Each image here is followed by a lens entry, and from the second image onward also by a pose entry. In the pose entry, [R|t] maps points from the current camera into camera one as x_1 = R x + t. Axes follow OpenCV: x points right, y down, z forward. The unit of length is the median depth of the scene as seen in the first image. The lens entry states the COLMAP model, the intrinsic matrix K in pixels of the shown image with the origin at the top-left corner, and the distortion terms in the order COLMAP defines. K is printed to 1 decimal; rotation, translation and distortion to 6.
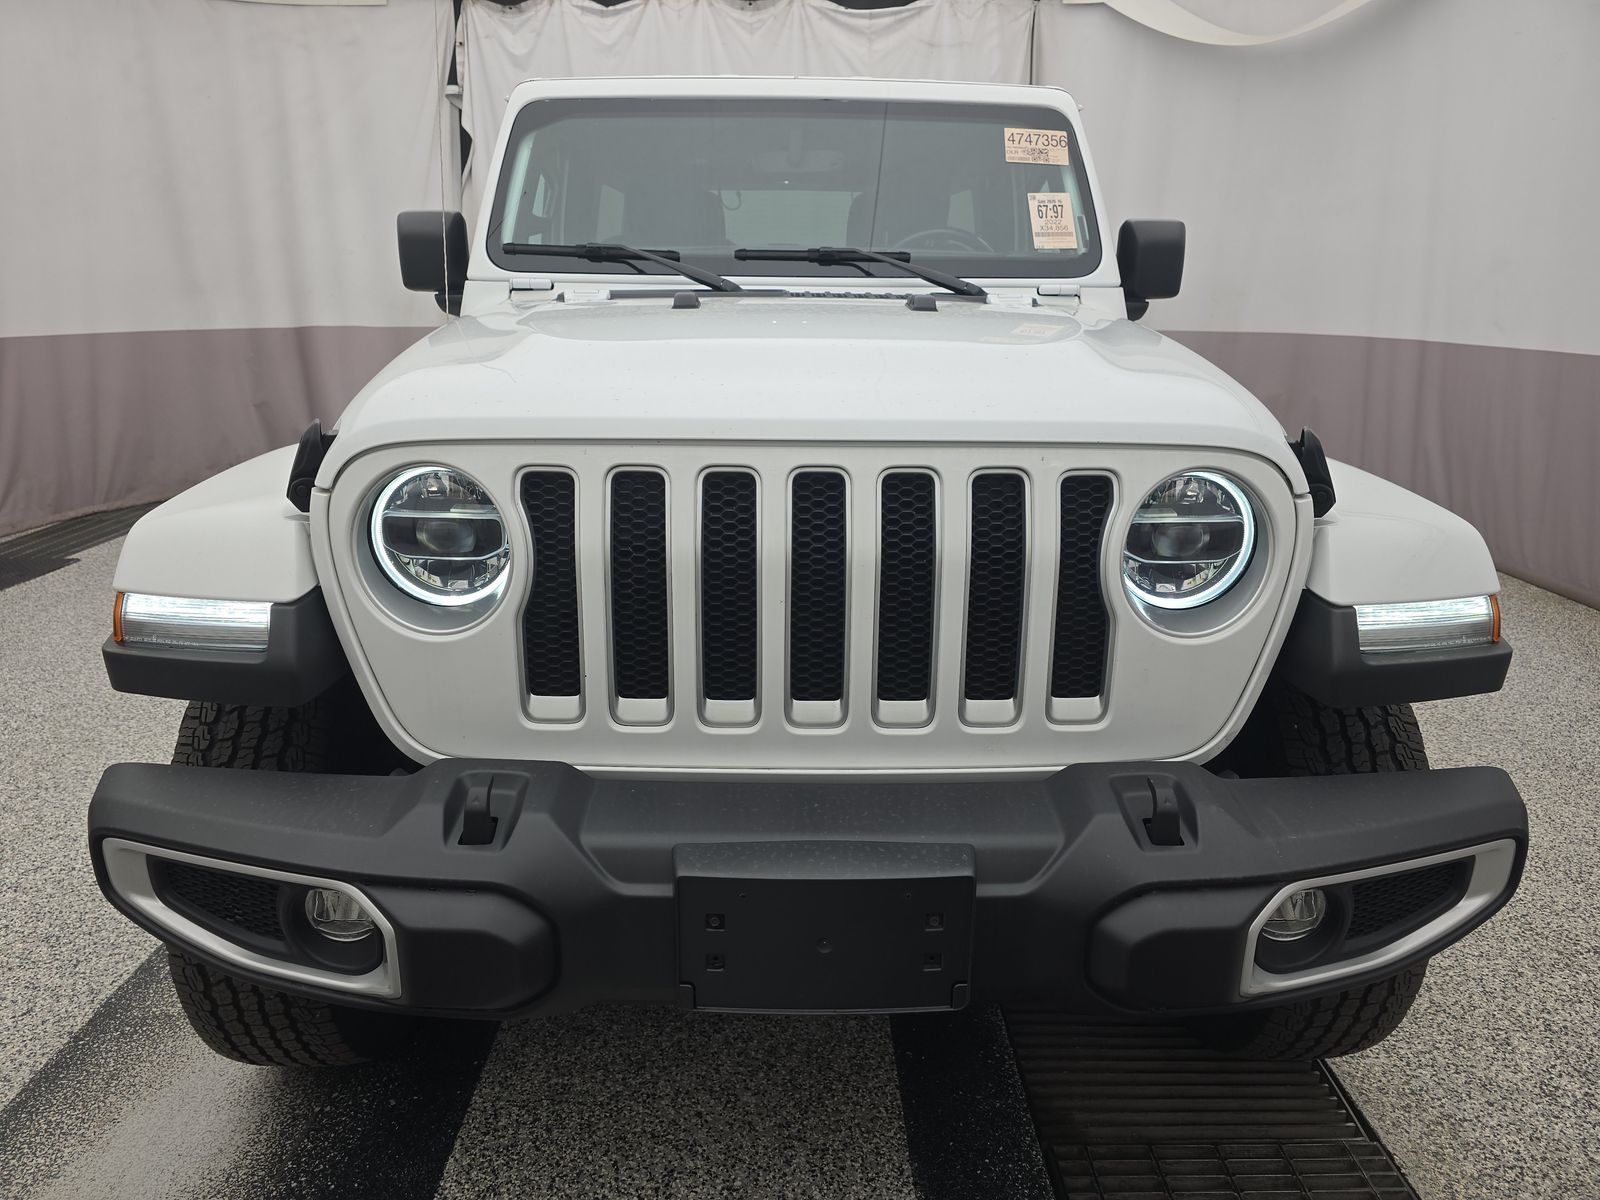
lens RADIAL K [[1079.4, 0, 794.4], [0, 1079.4, 599.1], [0, 0, 1]] dist [0.035450, -0.031203]
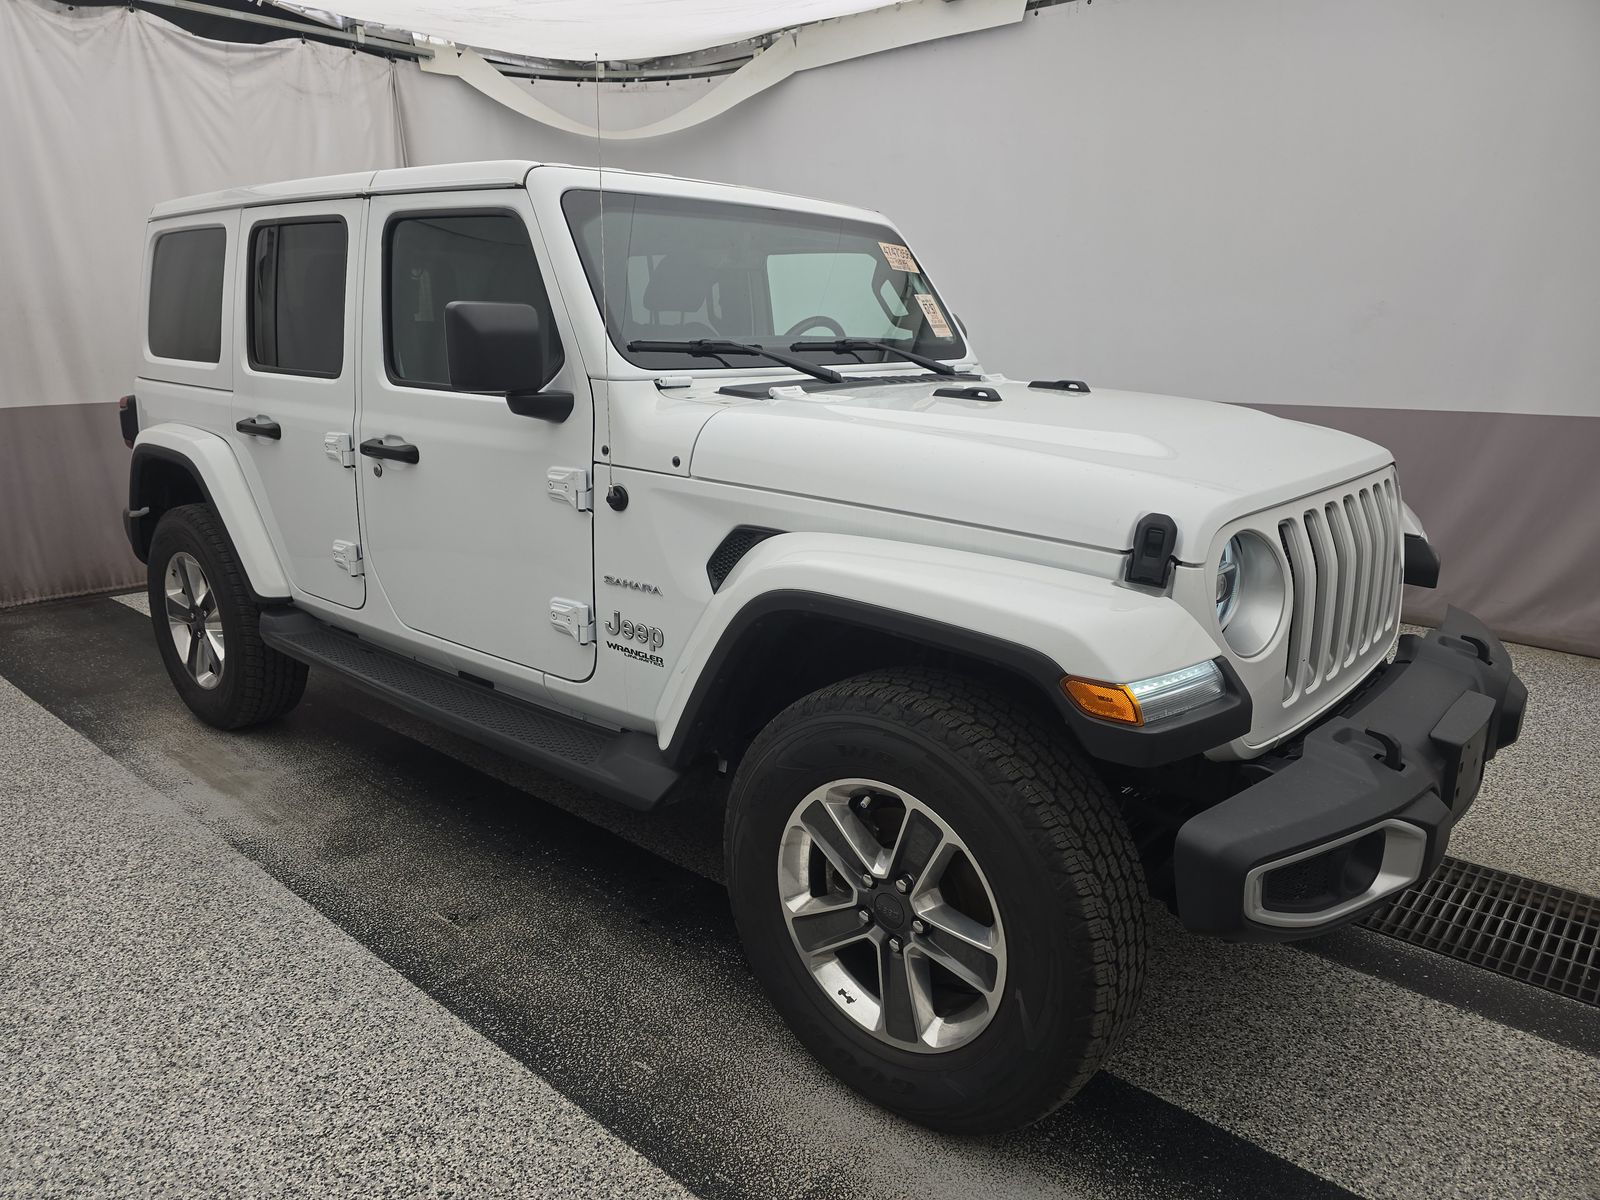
lens RADIAL K [[1079.4, 0, 789.7], [0, 1079.4, 596.8], [0, 0, 1]] dist [0.035450, -0.031203]
pose [[0.670167, -0.187586, 0.718114, -0.347794], [0.210564, 0.975834, 0.058403, -0.049887], [-0.711715, 0.112070, 0.693471, 0.097240]]
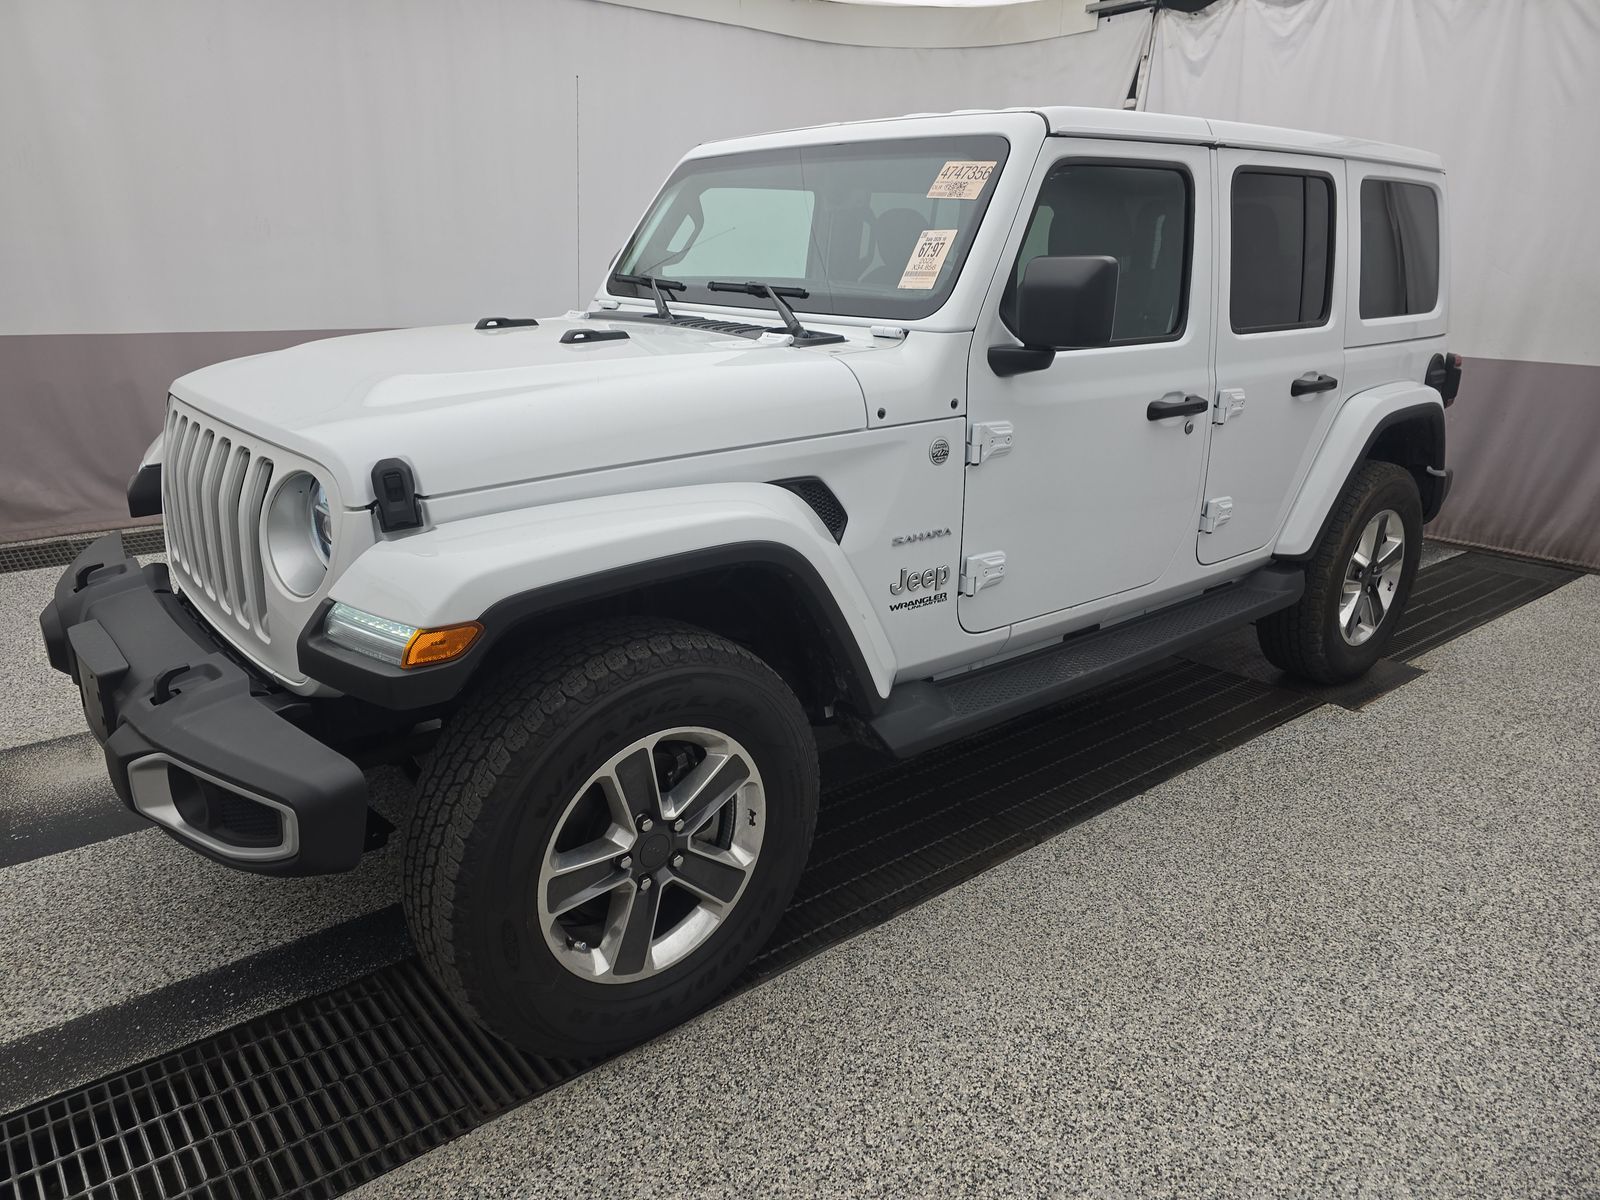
lens RADIAL K [[1079.4, 0, 798.6], [0, 1079.4, 600.1], [0, 0, 1]] dist [0.035450, -0.031203]
pose [[0.633739, 0.238064, -0.736003, 0.368408], [-0.230536, 0.966355, 0.114068, -0.054285], [0.738395, 0.097385, 0.667299, 0.117969]]
